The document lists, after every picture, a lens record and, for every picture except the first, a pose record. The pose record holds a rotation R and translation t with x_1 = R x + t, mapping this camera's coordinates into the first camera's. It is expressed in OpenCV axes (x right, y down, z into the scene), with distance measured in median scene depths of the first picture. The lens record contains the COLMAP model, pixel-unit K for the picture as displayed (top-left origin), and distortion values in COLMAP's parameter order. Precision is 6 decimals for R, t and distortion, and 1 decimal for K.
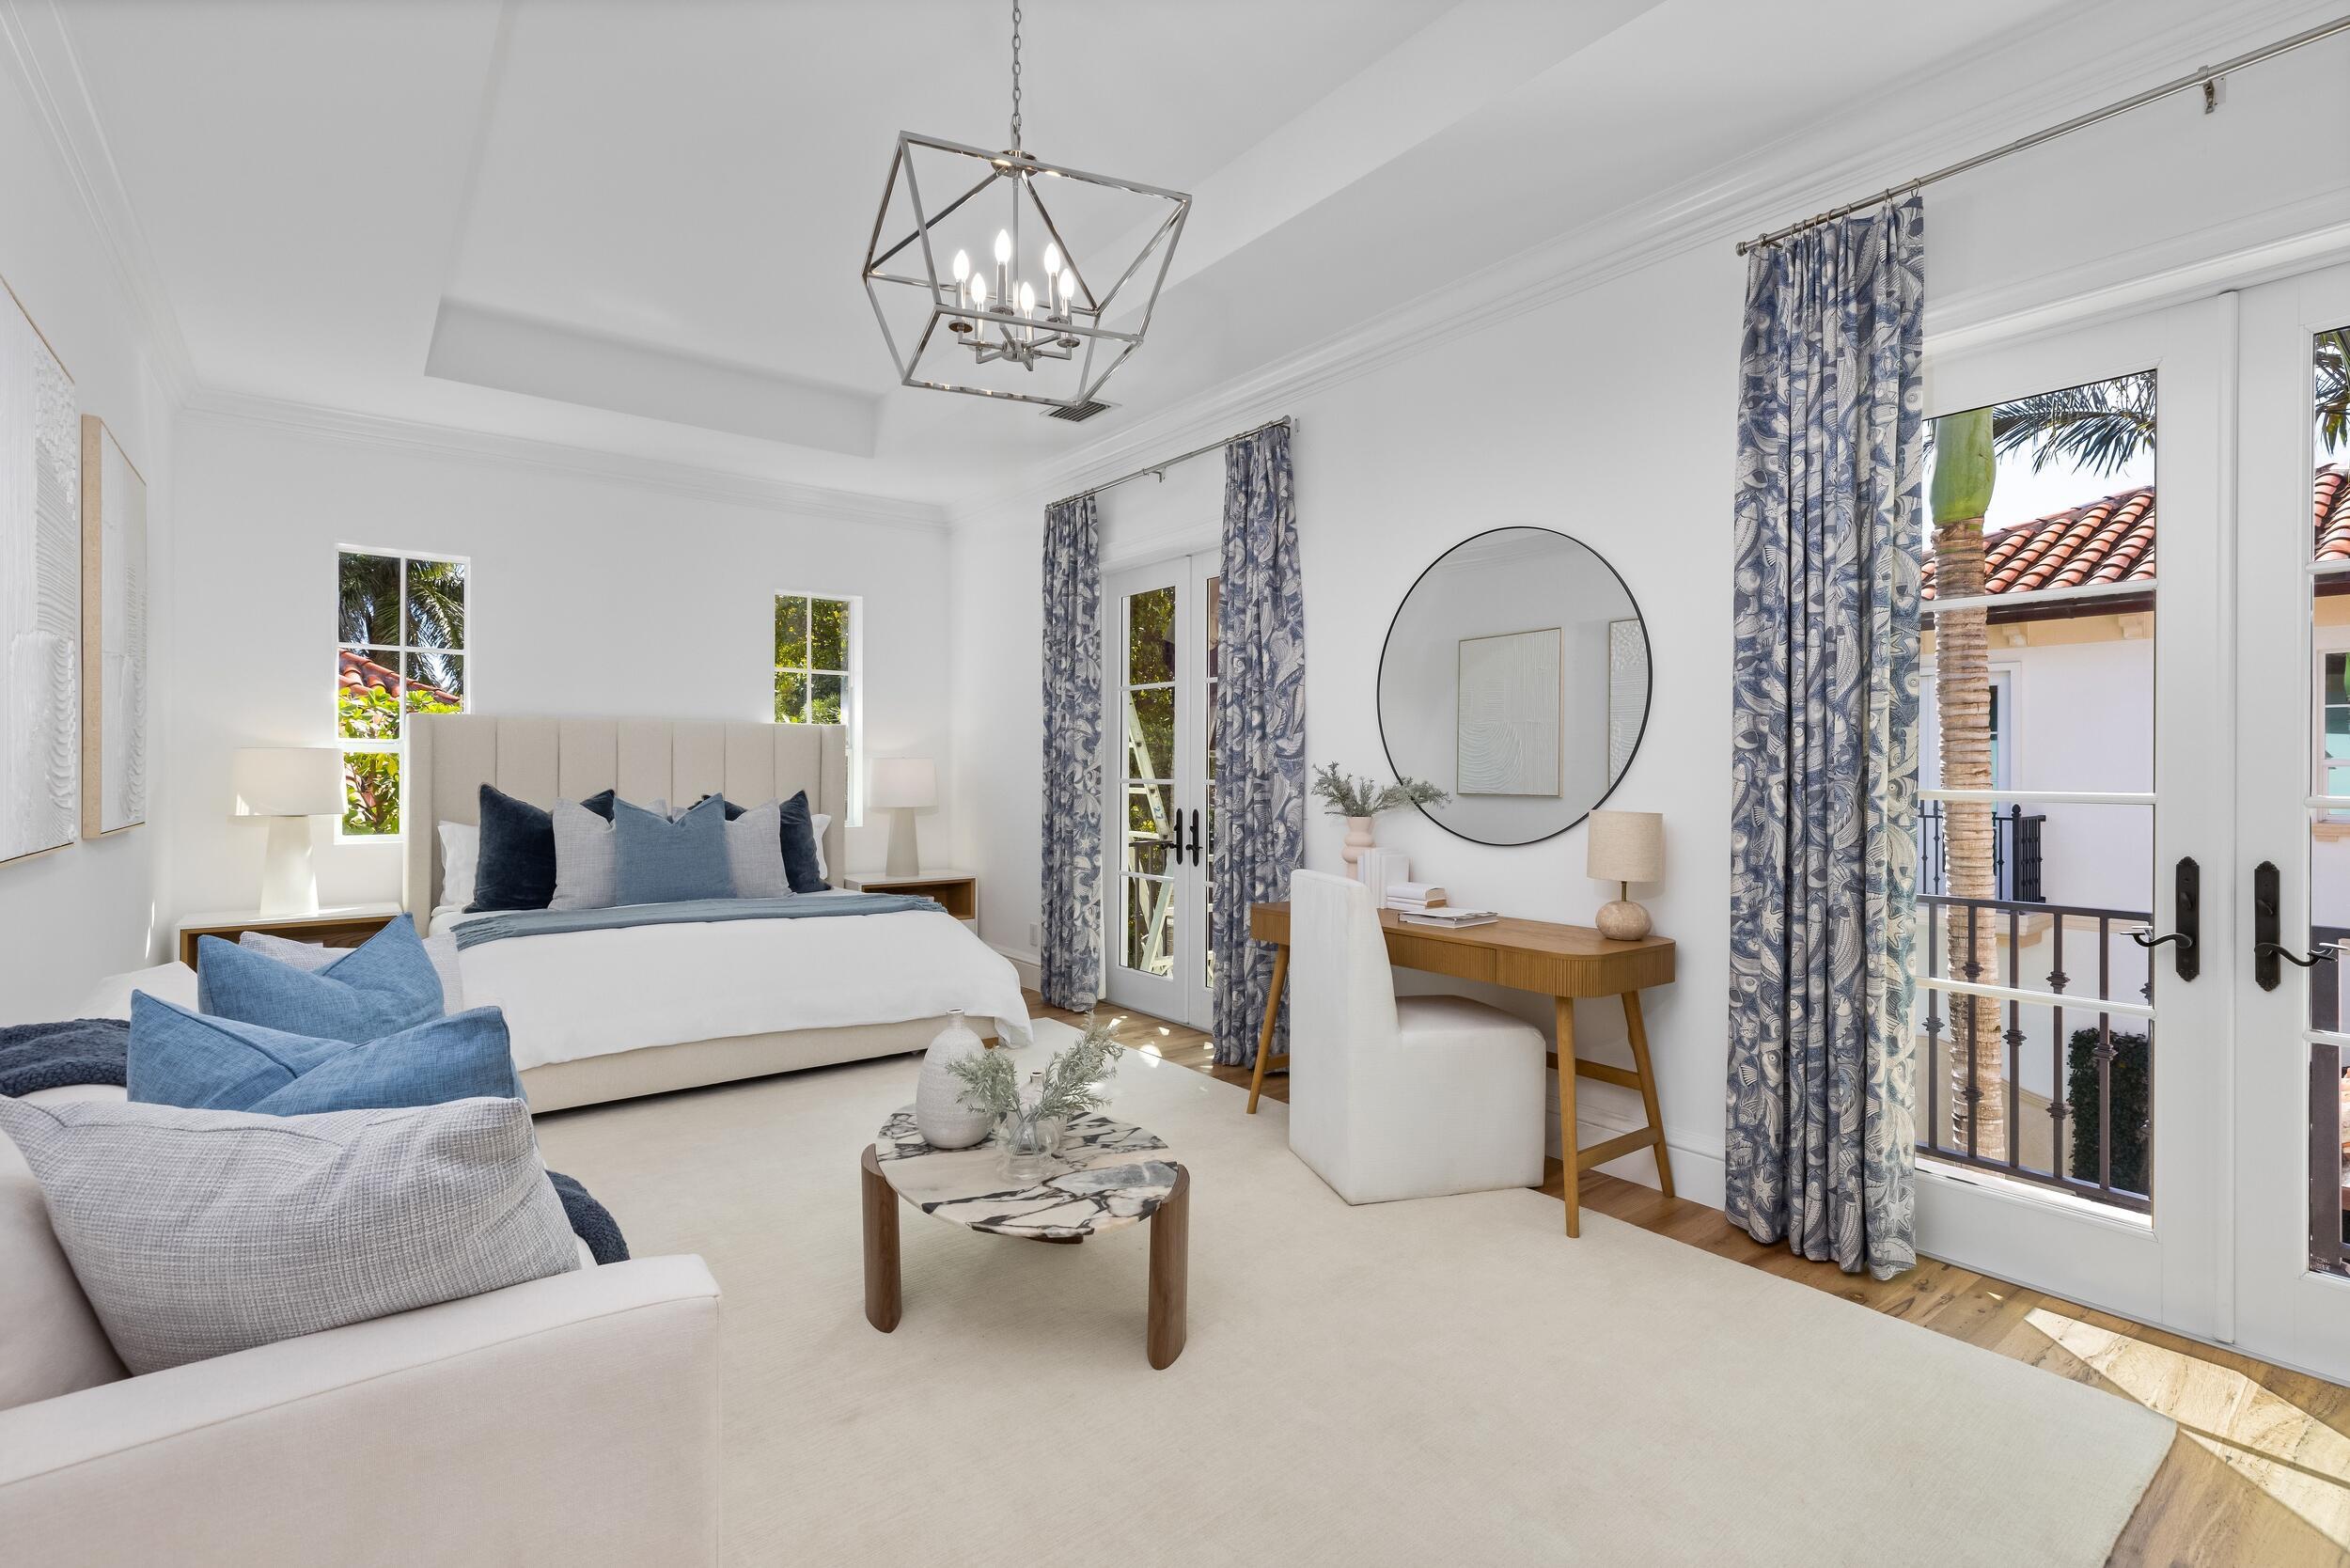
lens RADIAL K [[1064.9, 0, 1185.6], [0, 1064.9, 774.9], [0, 0, 1]] dist [-0.001311, -0.000462]
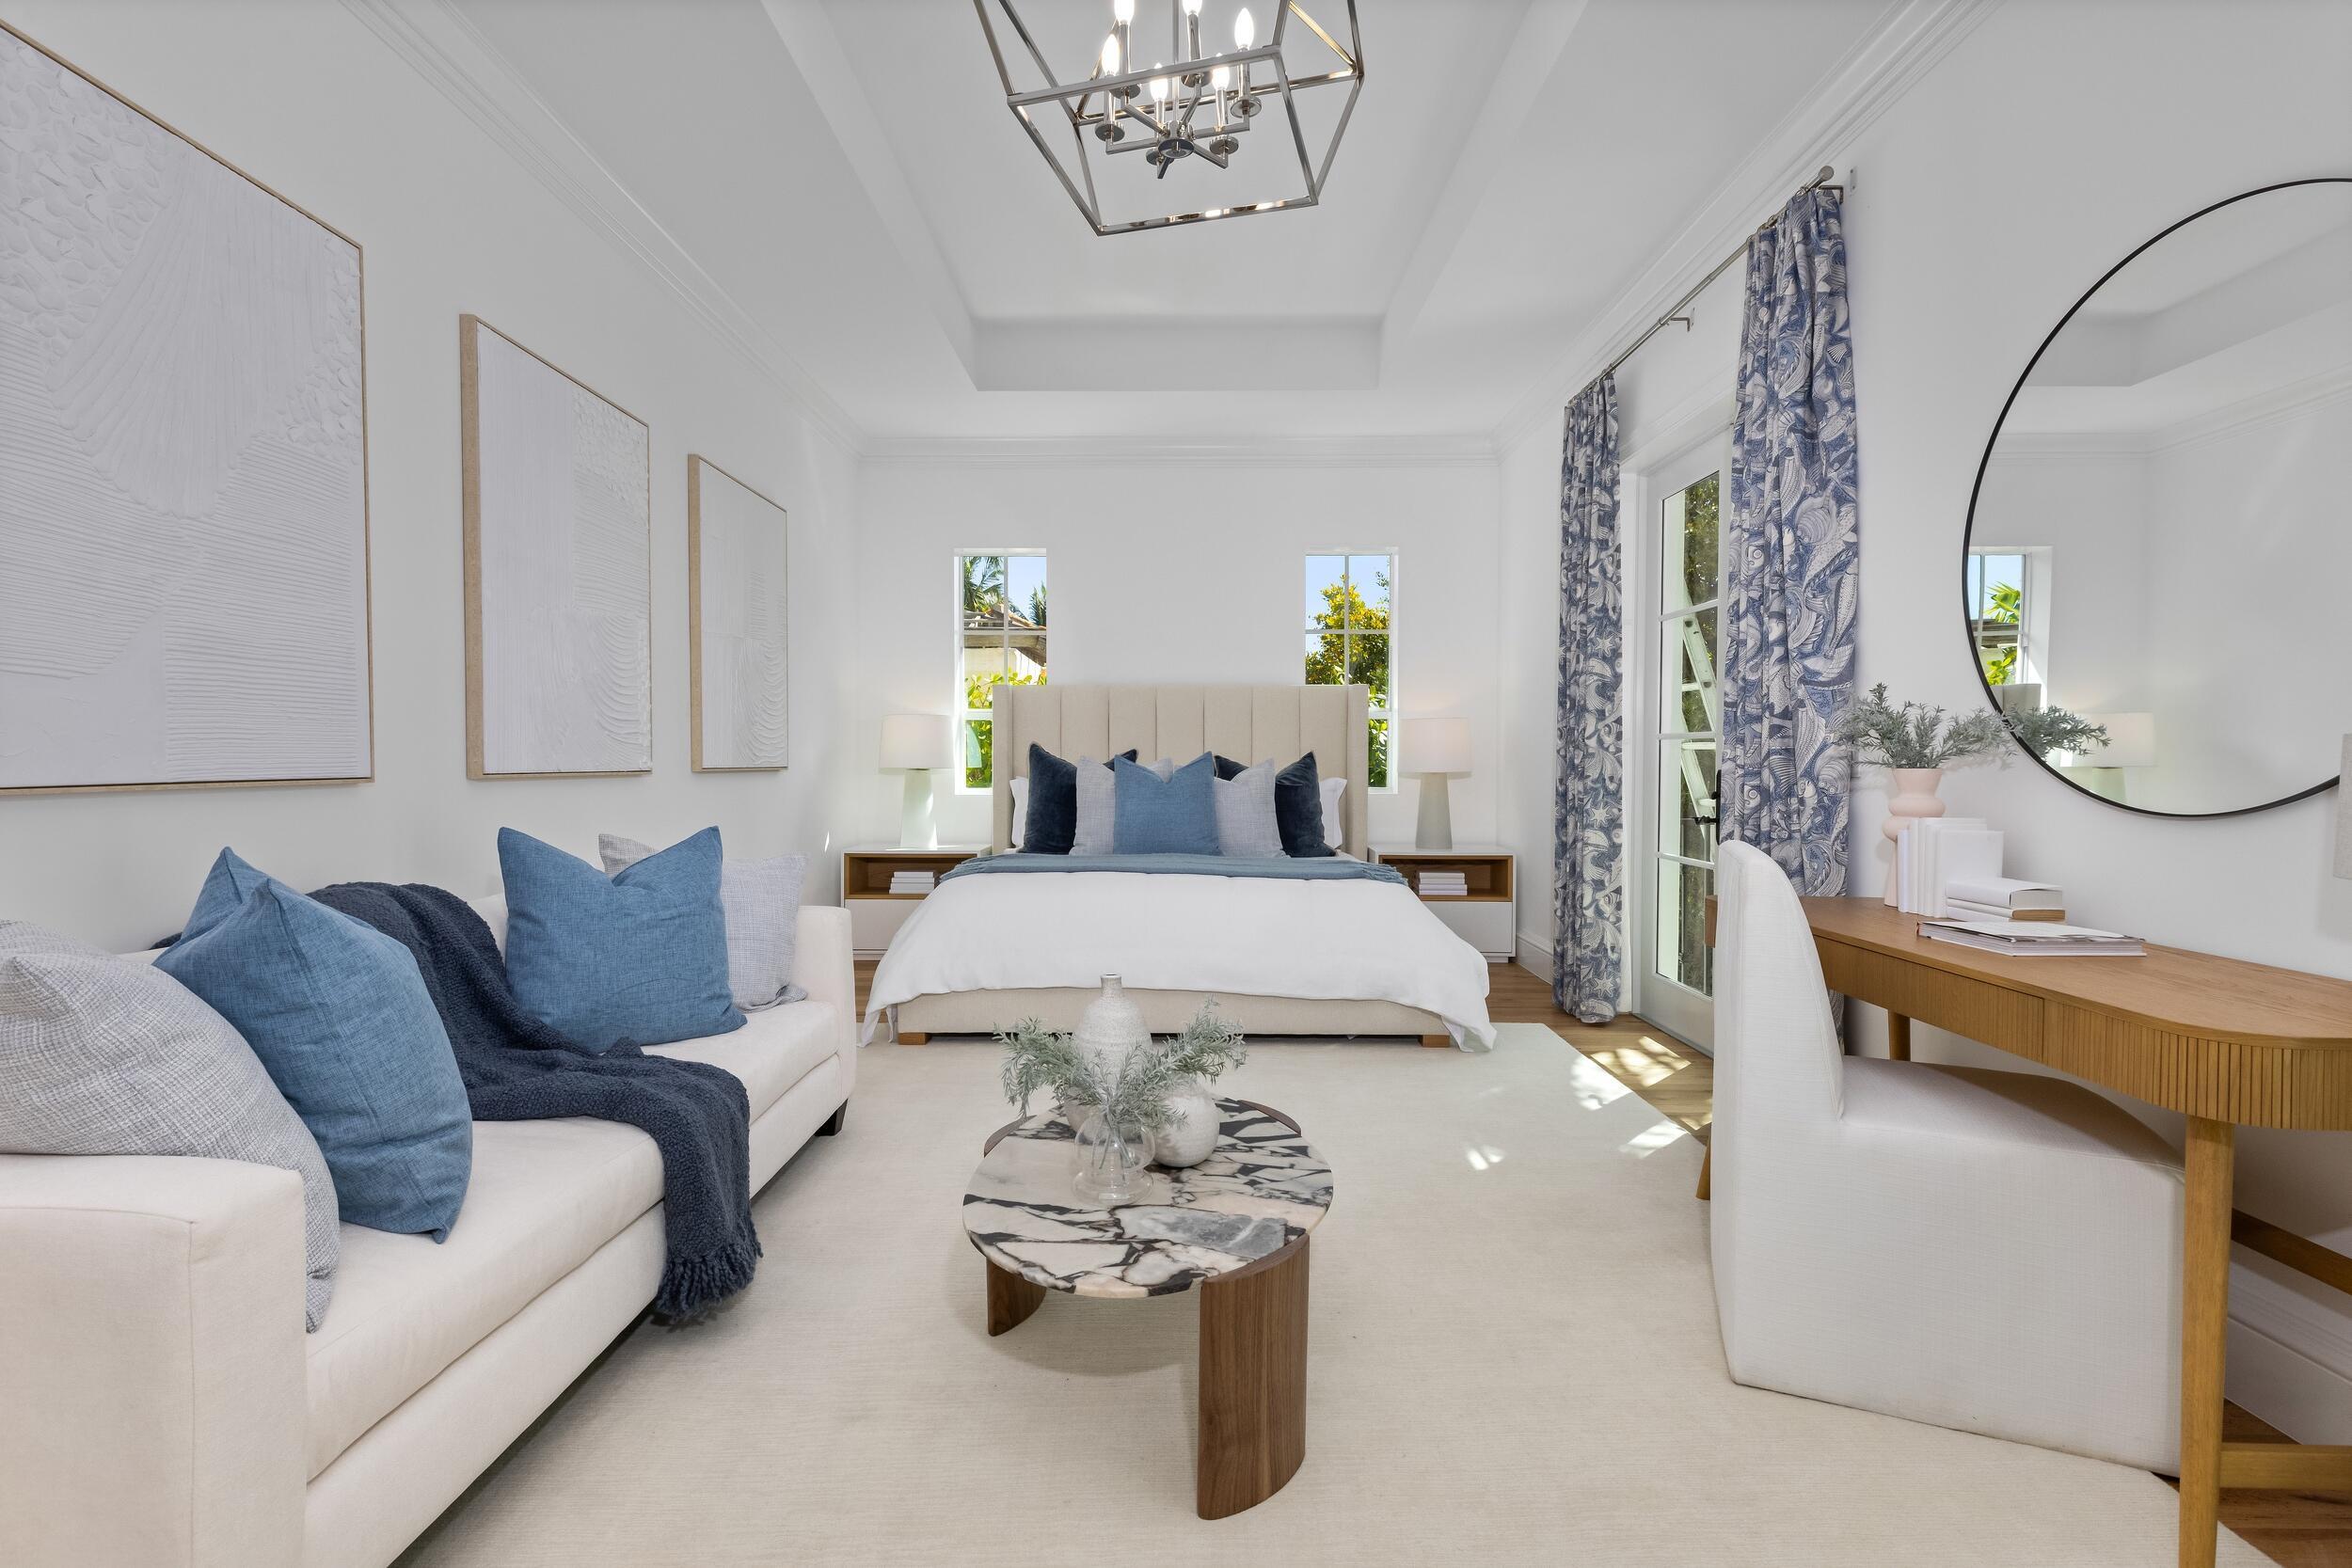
lens RADIAL K [[1065.6, 0, 1182.5], [0, 1065.6, 782.9], [0, 0, 1]] dist [-0.001311, -0.000462]
pose [[0.785565, 0.011482, -0.618673, 0.190225], [-0.000879, 0.999848, 0.017440, 0.033405], [0.618779, -0.013157, 0.785455, 0.222128]]
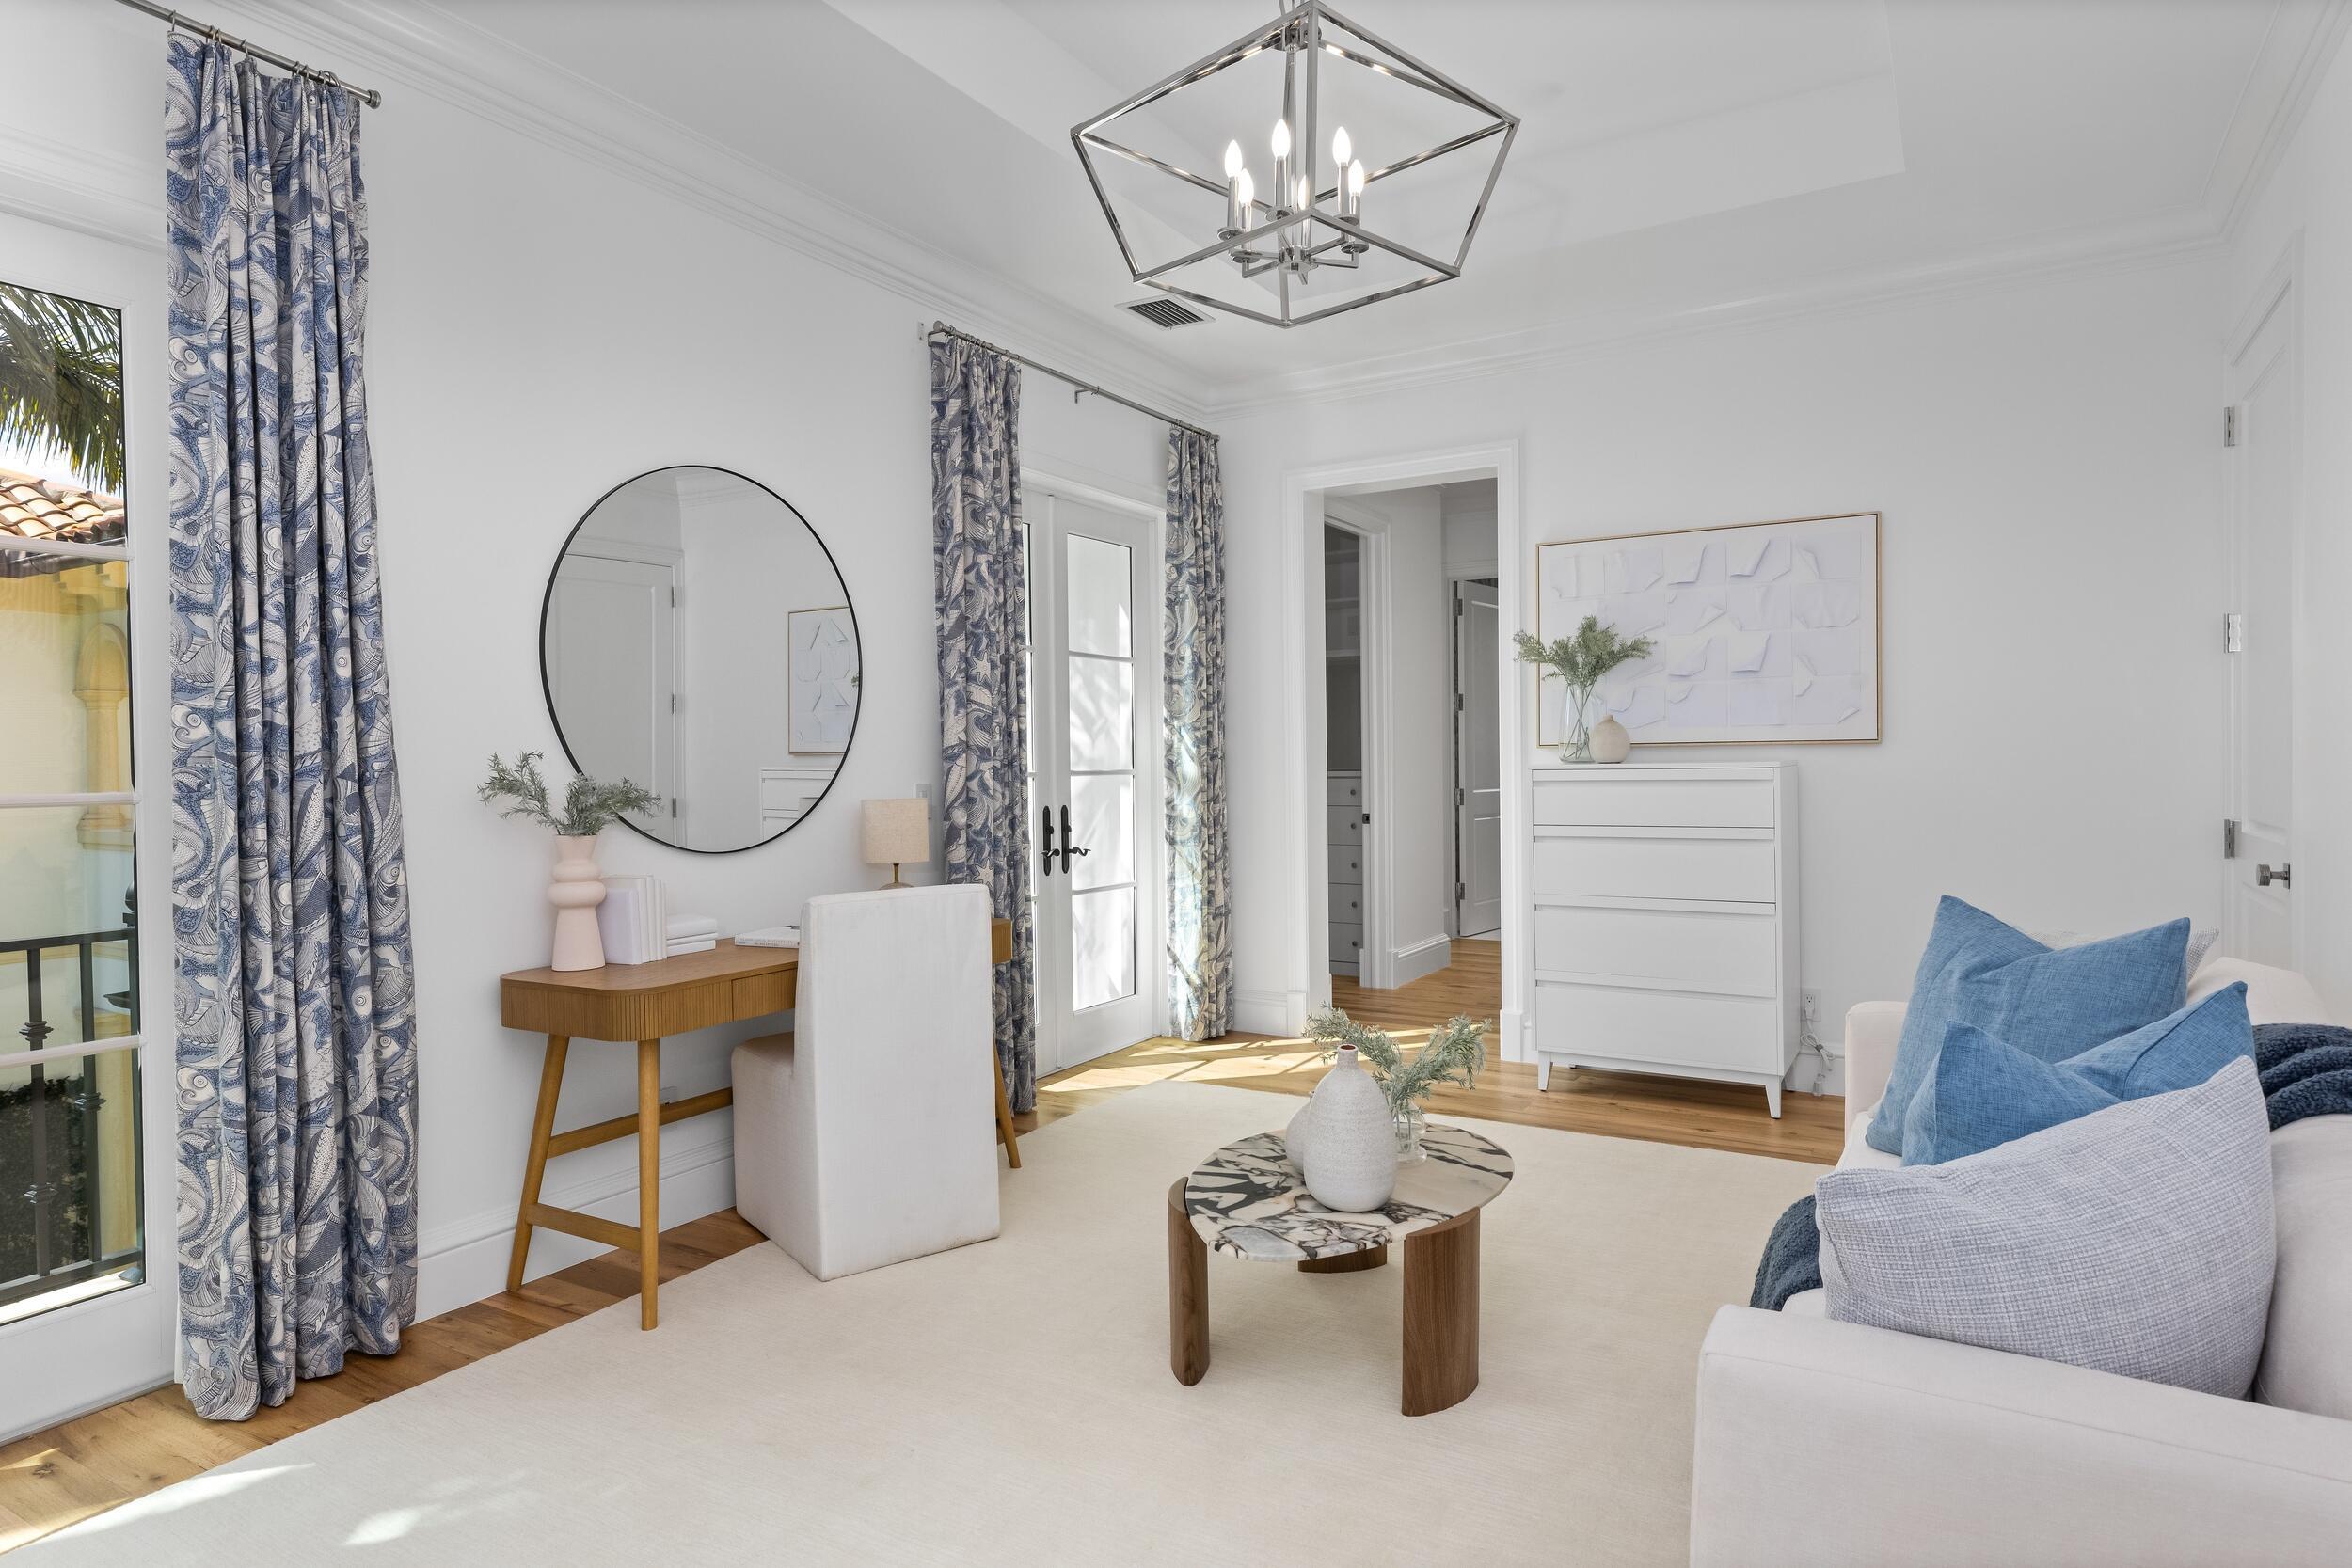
lens RADIAL K [[1340.7, 0, 1165.6], [0, 1340.7, 776.5], [0, 0, 1]] dist [0.006112, -0.000747]
pose [[-0.349029, -0.010175, 0.937057, -0.650320], [0.015192, 0.999748, 0.016514, -0.004836], [-0.936989, 0.019999, -0.348786, 0.849866]]
